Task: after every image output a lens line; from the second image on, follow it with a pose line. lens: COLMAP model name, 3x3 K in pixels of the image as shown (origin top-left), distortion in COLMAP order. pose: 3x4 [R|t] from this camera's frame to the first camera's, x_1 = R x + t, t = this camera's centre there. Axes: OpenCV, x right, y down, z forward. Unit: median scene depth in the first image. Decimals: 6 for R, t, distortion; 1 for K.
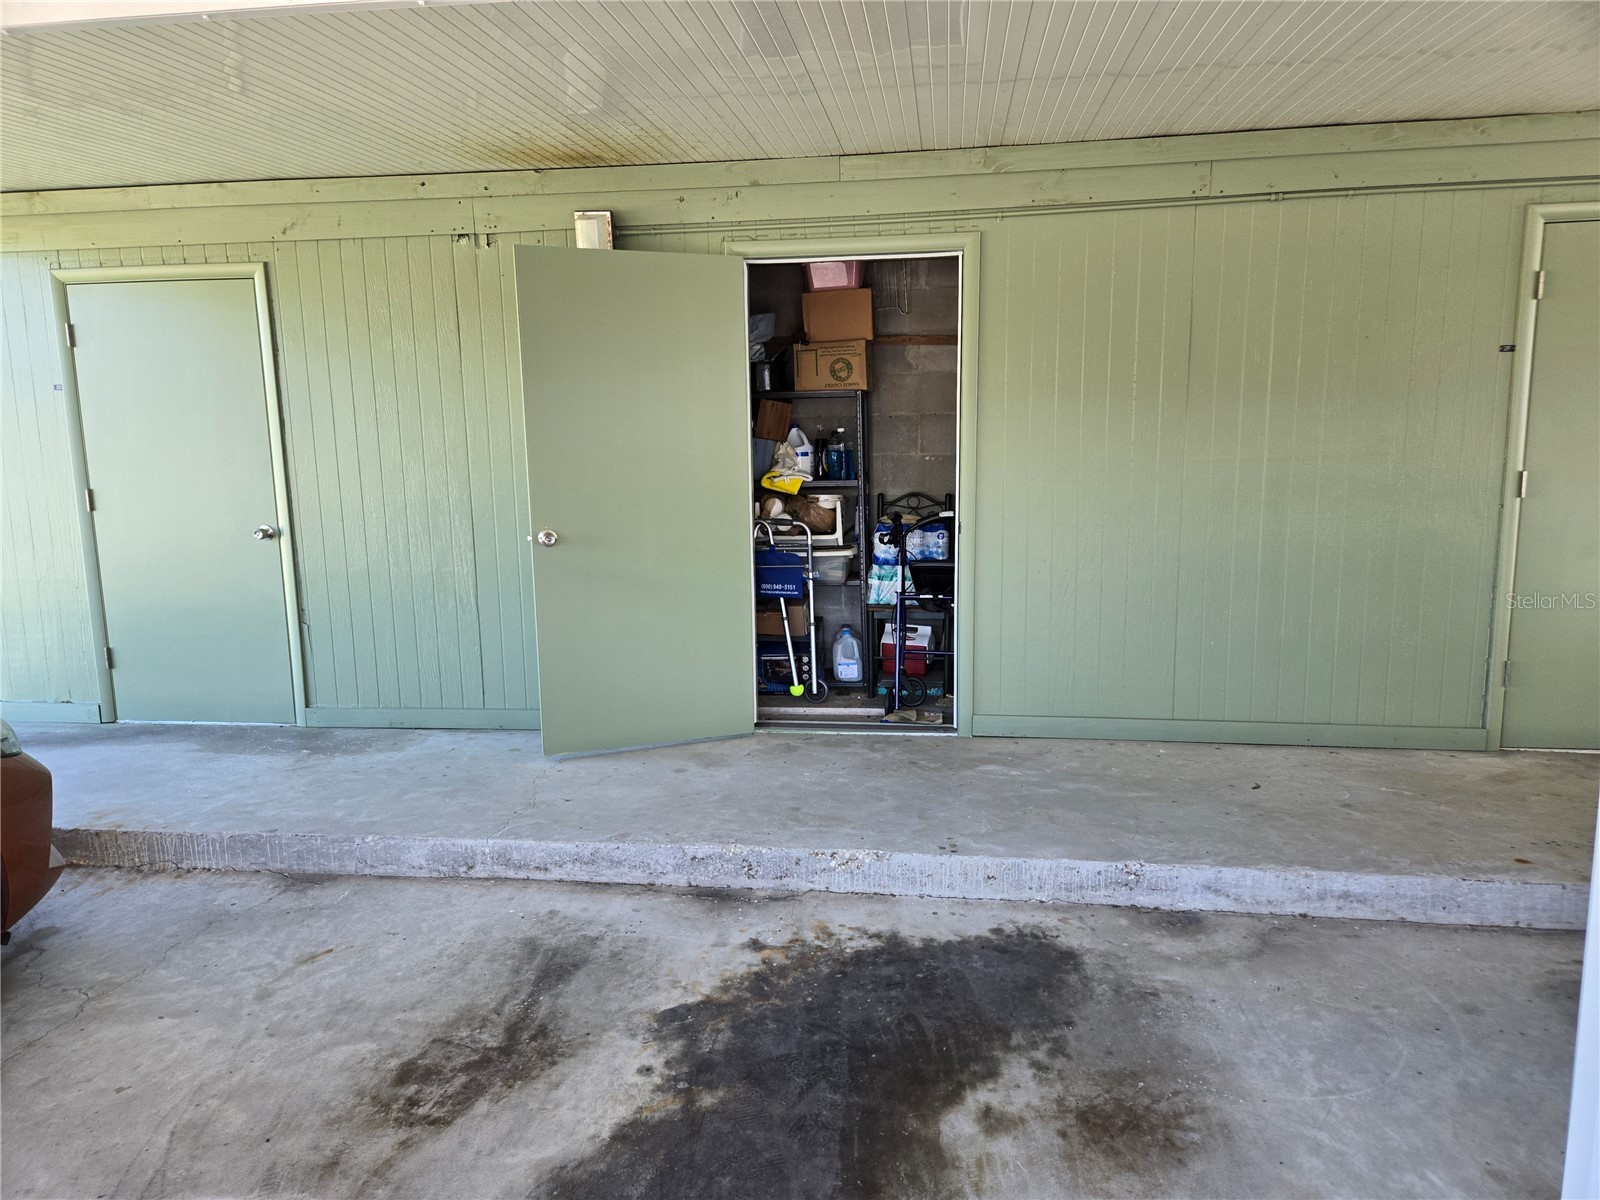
lens RADIAL K [[1079.2, 0, 799.6], [0, 1079.2, 595.8], [0, 0, 1]] dist [0.002546, 0.000619]
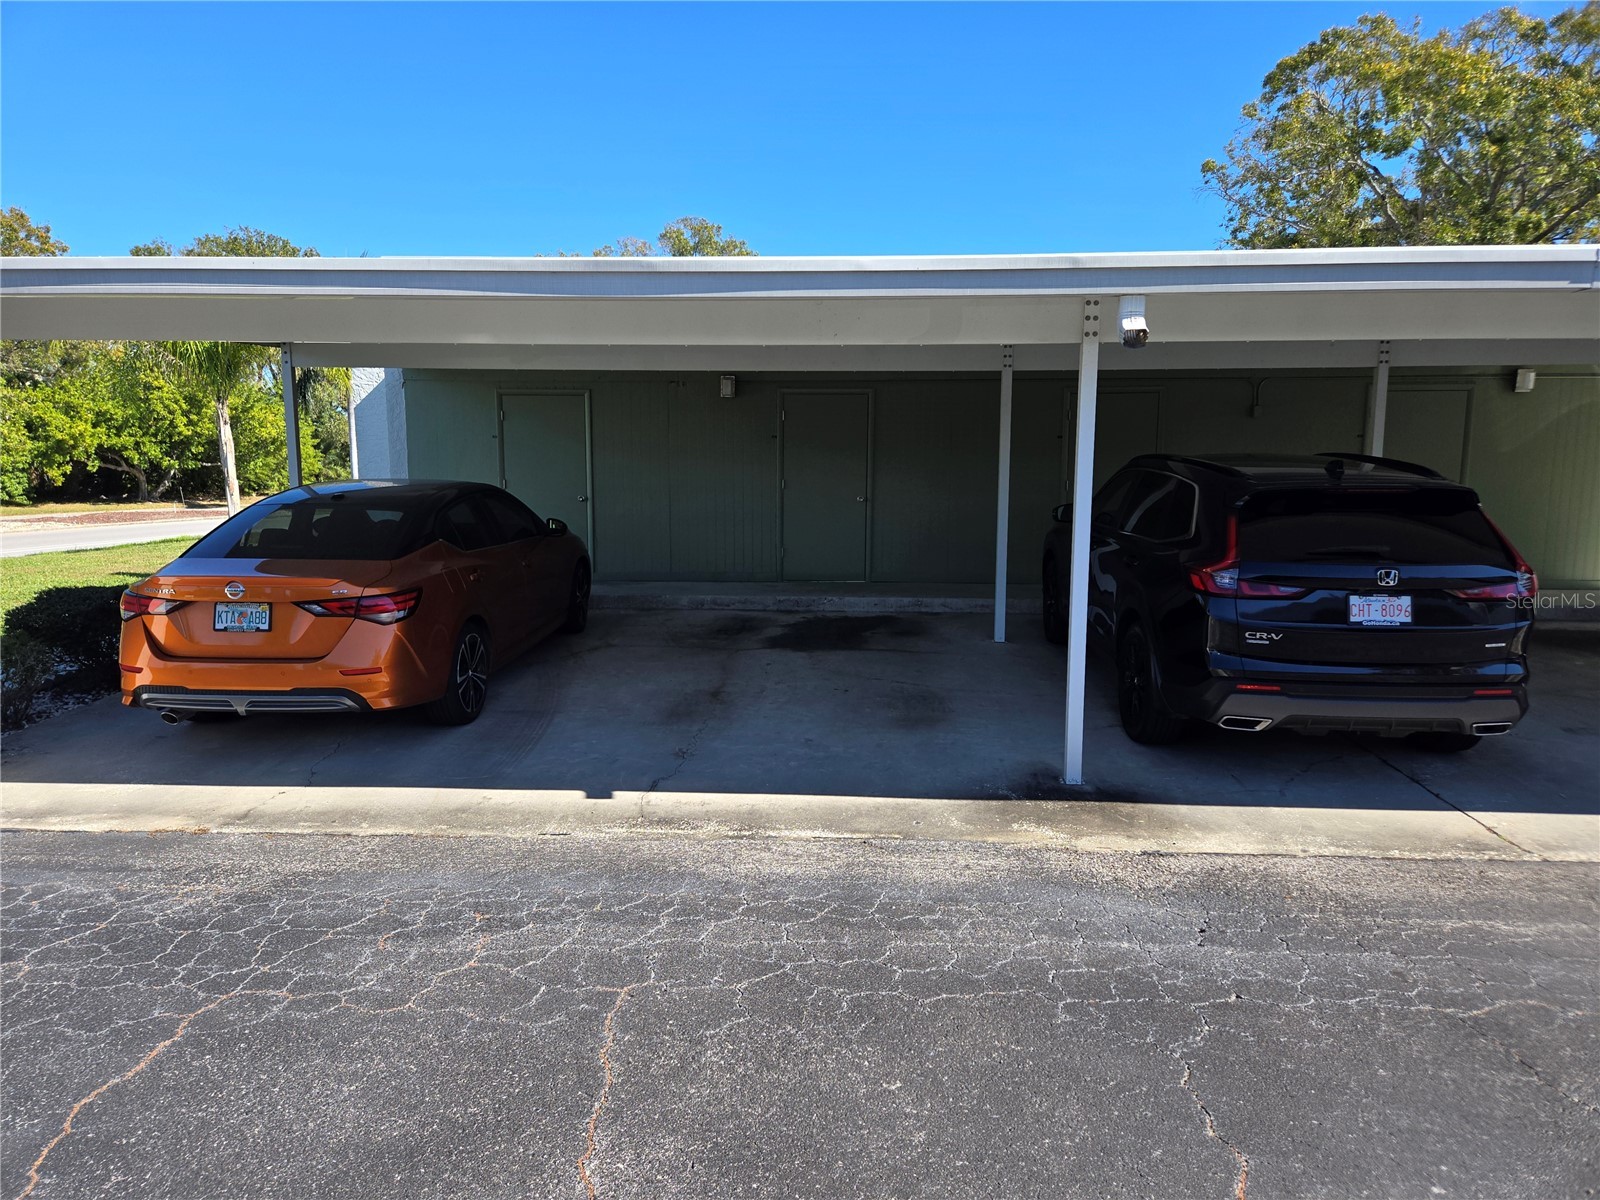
lens RADIAL K [[1079.2, 0, 799.8], [0, 1079.2, 599.6], [0, 0, 1]] dist [0.002546, 0.000619]
pose [[0.995833, 0.011559, 0.090461, -0.317715], [-0.008981, 0.999543, -0.028855, 0.329671], [-0.090754, 0.027922, 0.995482, -2.040953]]
